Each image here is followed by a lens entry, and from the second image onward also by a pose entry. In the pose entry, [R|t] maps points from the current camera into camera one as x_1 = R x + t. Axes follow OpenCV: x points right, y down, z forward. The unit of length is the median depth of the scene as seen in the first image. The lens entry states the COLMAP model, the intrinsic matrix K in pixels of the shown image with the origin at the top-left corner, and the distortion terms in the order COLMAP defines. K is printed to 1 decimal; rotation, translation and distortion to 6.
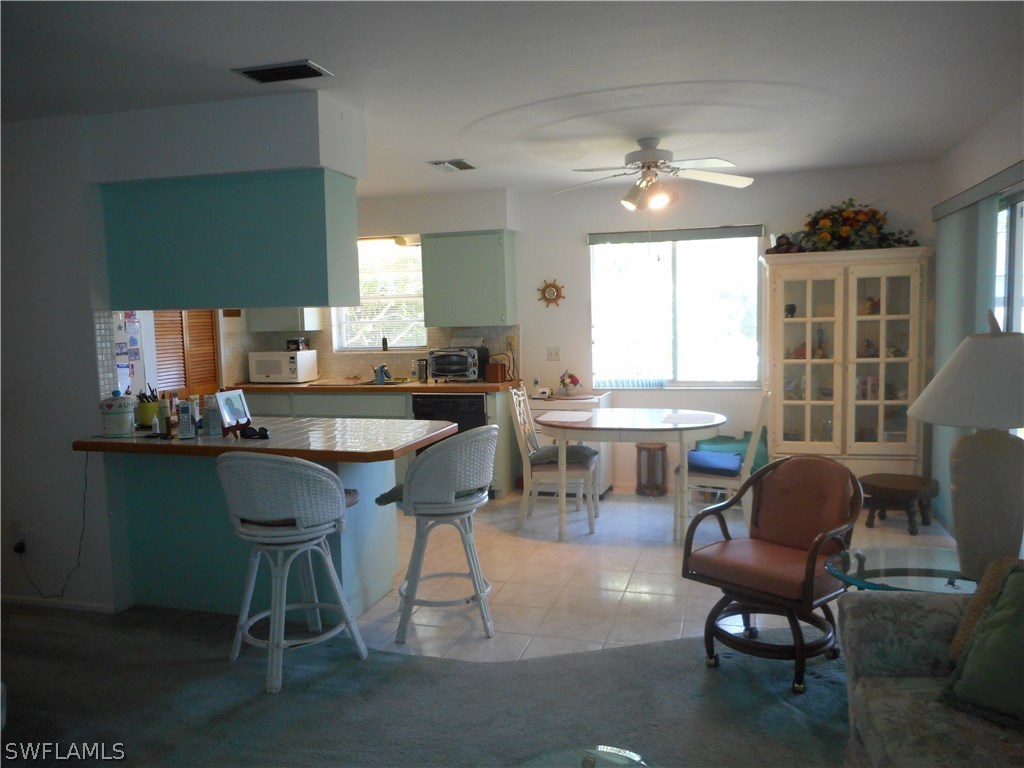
lens RADIAL K [[768.1, 0, 508.1], [0, 768.1, 389.9], [0, 0, 1]] dist [0.015645, 0.008942]
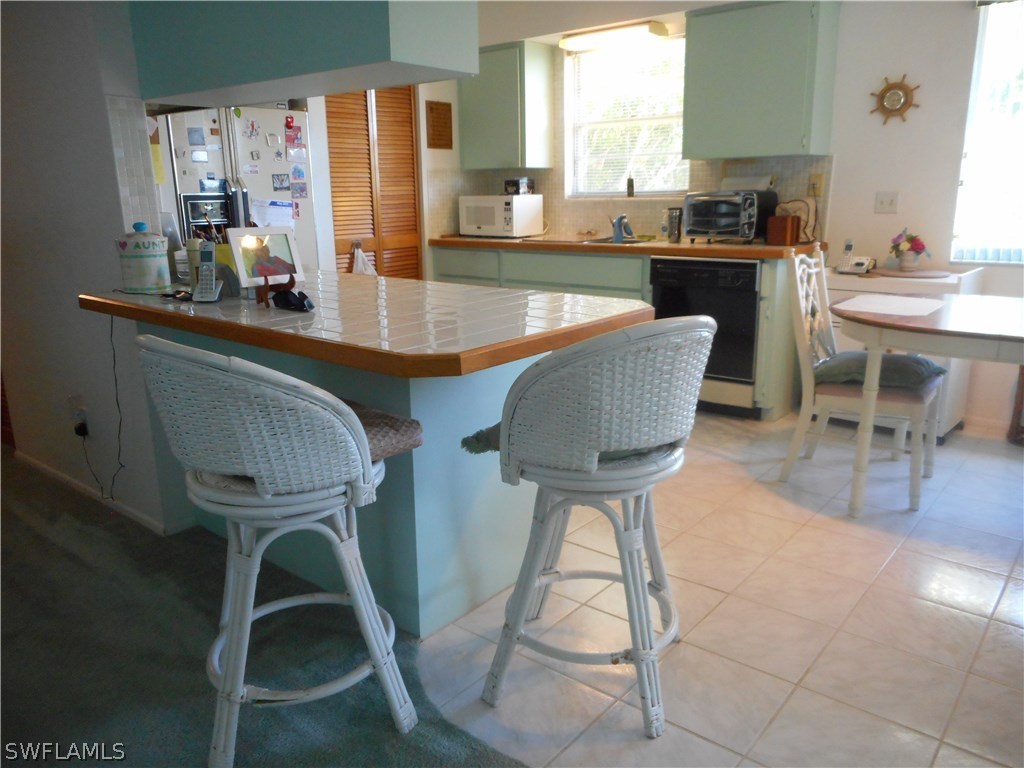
lens RADIAL K [[768.1, 0, 514.8], [0, 768.1, 387.2], [0, 0, 1]] dist [0.015645, 0.008942]
pose [[0.921722, 0.106384, -0.372976, 0.036811], [-0.044397, 0.984266, 0.171027, 0.008416], [0.385301, -0.141080, 0.911943, 0.343795]]
